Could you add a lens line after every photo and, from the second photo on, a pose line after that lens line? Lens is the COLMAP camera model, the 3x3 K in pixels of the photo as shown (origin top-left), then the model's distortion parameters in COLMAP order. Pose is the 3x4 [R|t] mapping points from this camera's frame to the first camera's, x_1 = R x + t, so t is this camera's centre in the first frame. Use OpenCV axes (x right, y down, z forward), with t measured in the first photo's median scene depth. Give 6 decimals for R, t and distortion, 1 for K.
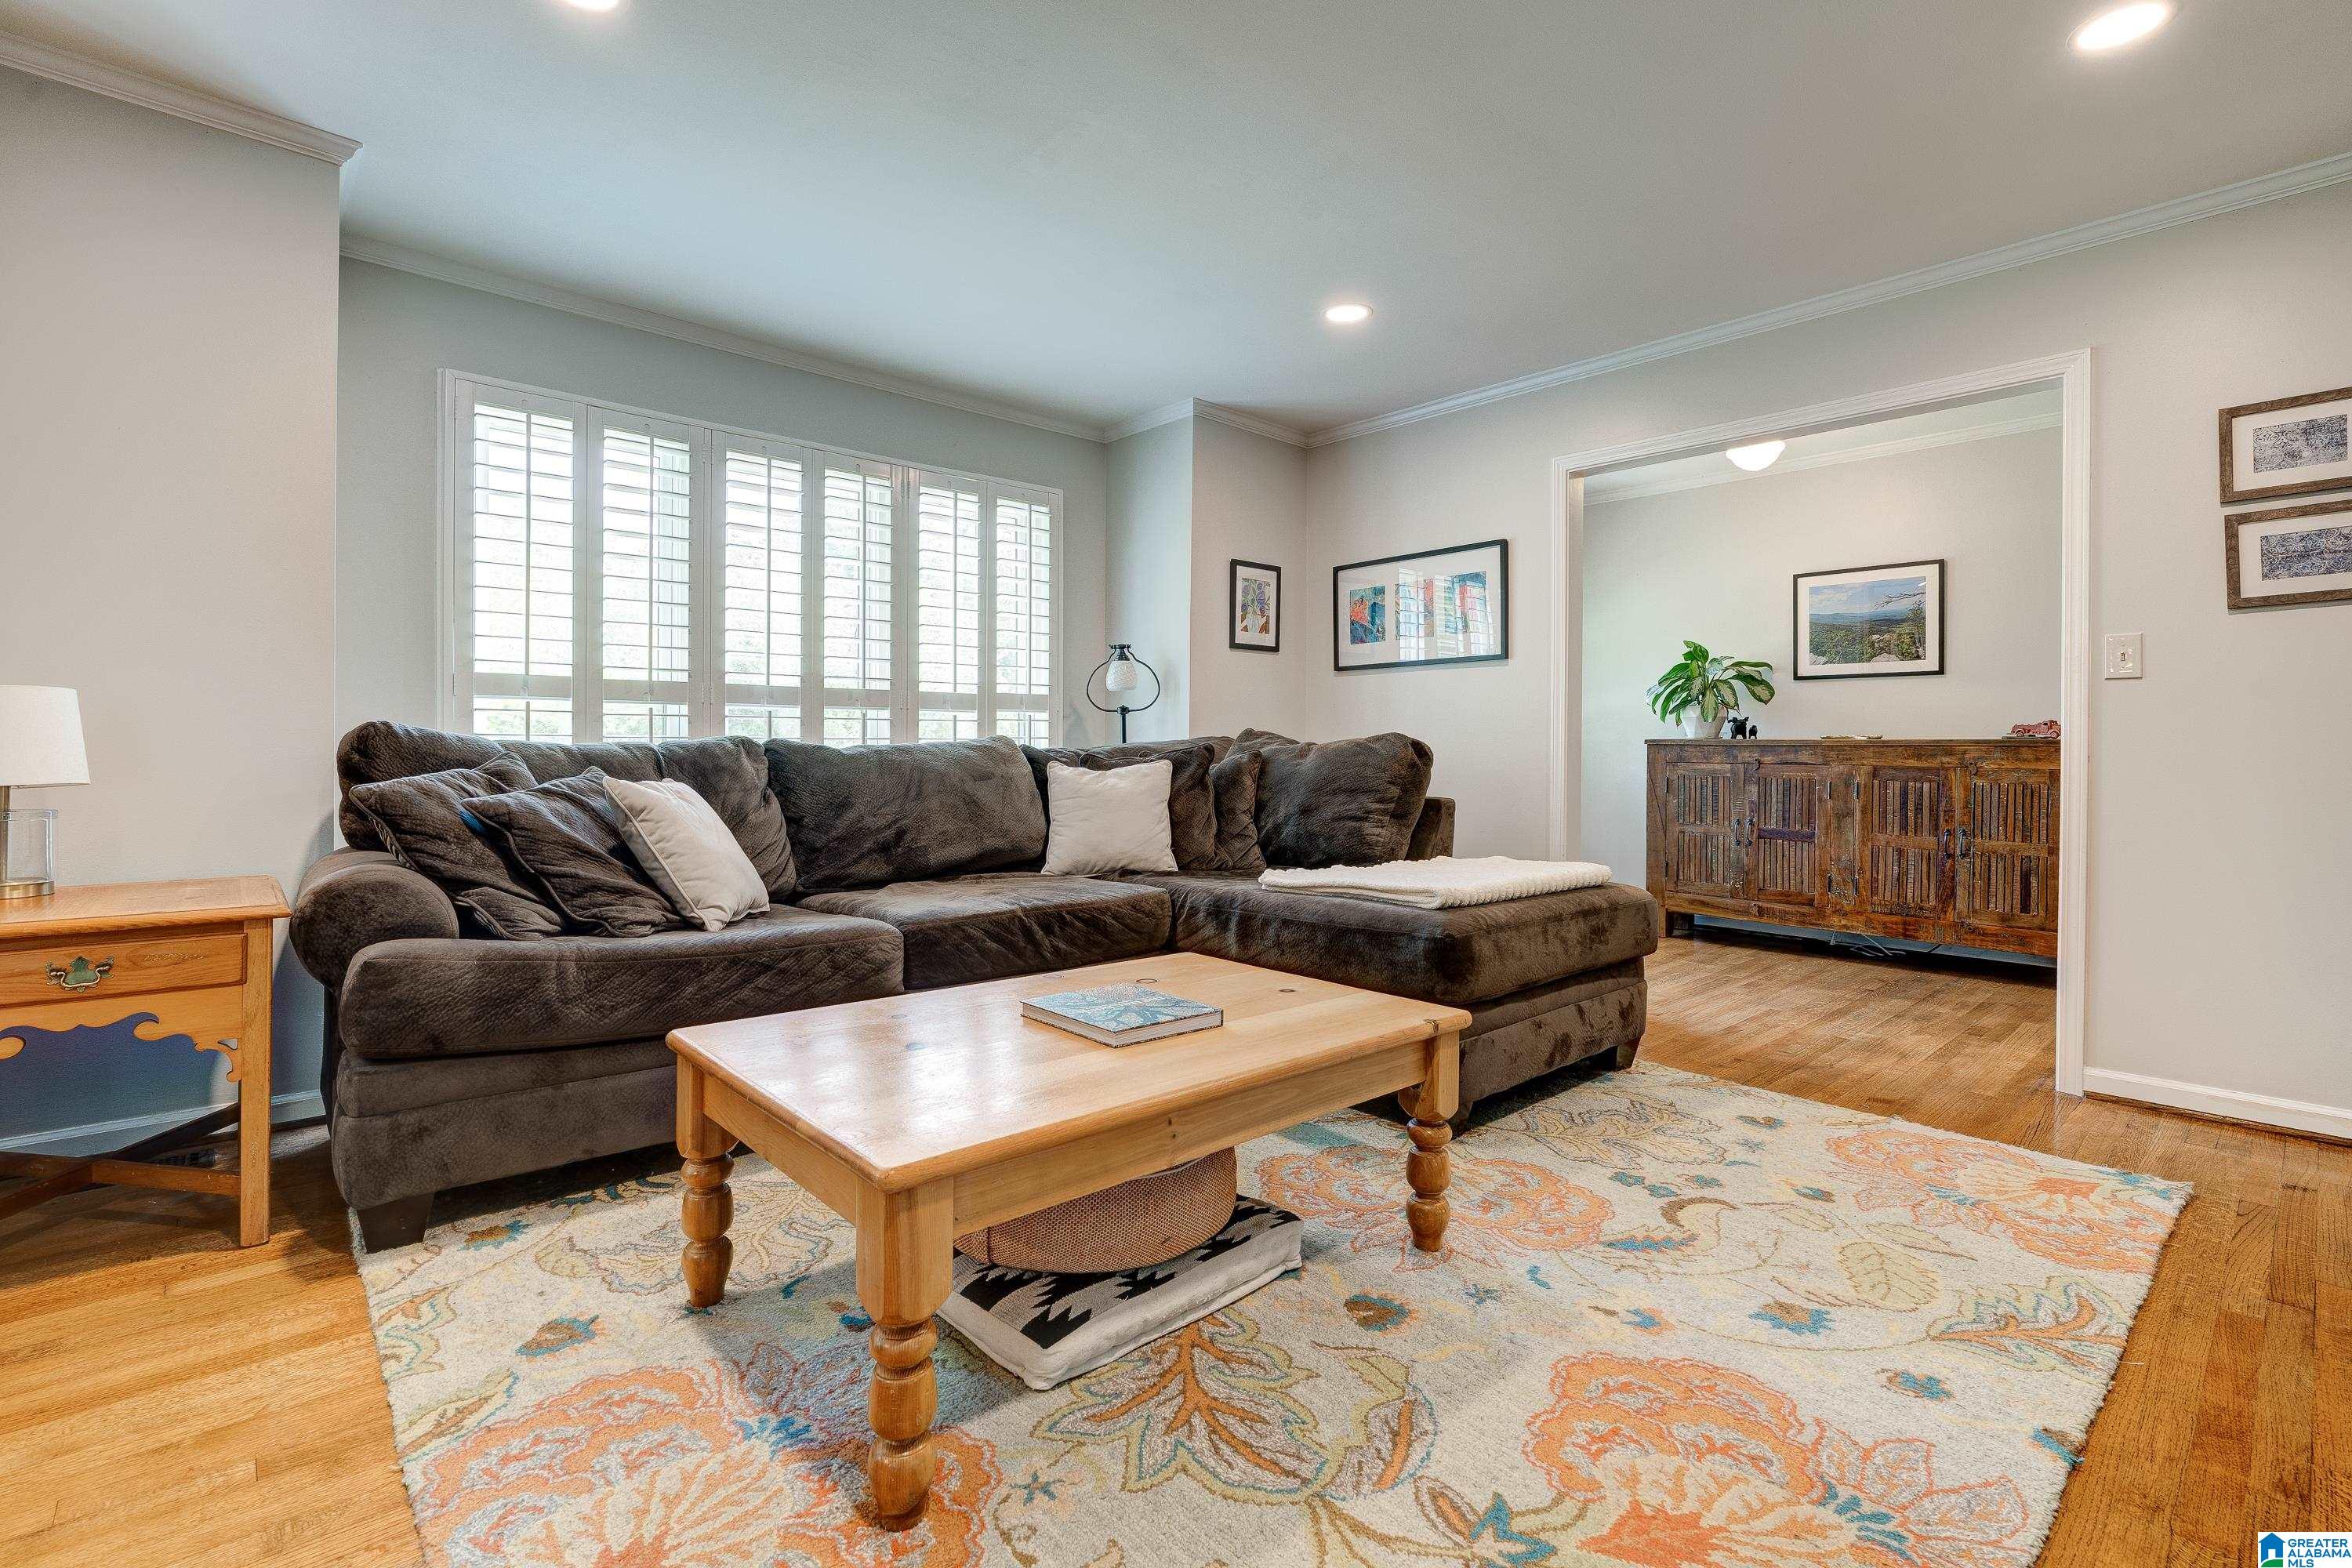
lens RADIAL K [[1081.3, 0, 1174.8], [0, 1081.3, 766.8], [0, 0, 1]] dist [-0.001083, -0.000147]
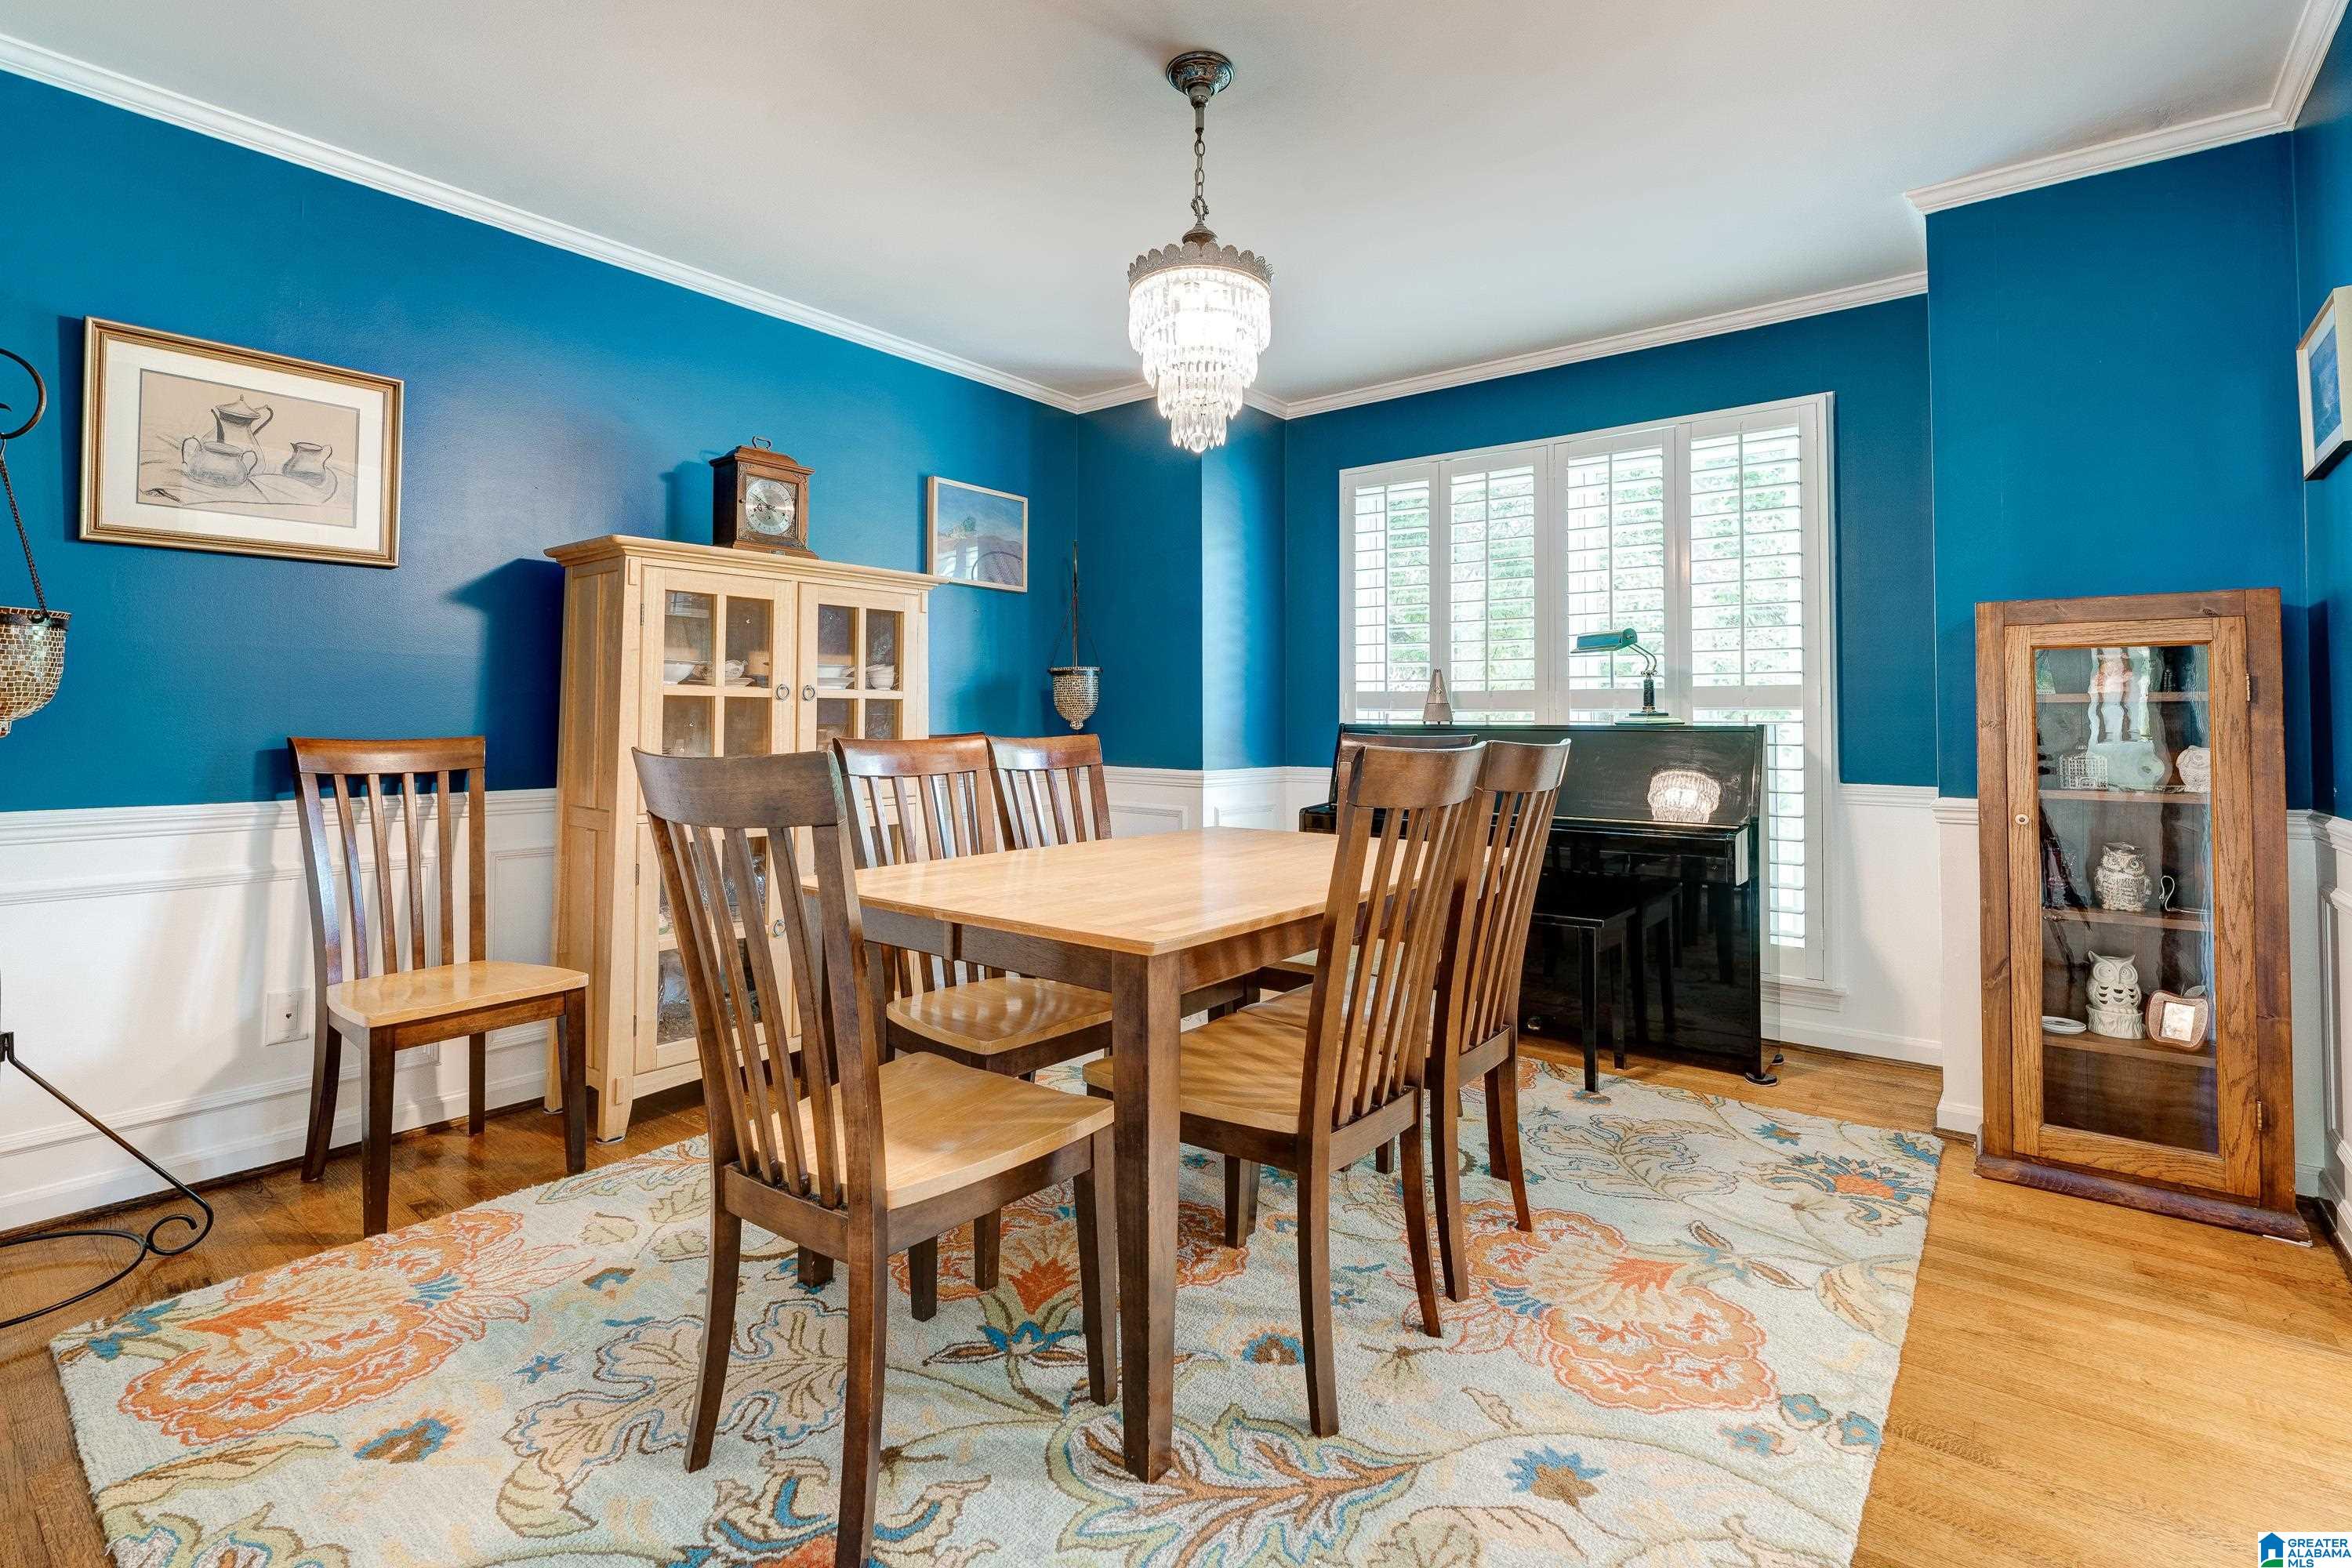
lens RADIAL K [[1081.3, 0, 1184.0], [0, 1081.3, 681.8], [0, 0, 1]] dist [-0.001083, -0.000147]
pose [[-0.983138, 0.001207, -0.182863, 0.280826], [0.004590, 0.999826, -0.018077, -0.053668], [0.182809, -0.018612, -0.982972, 1.799095]]
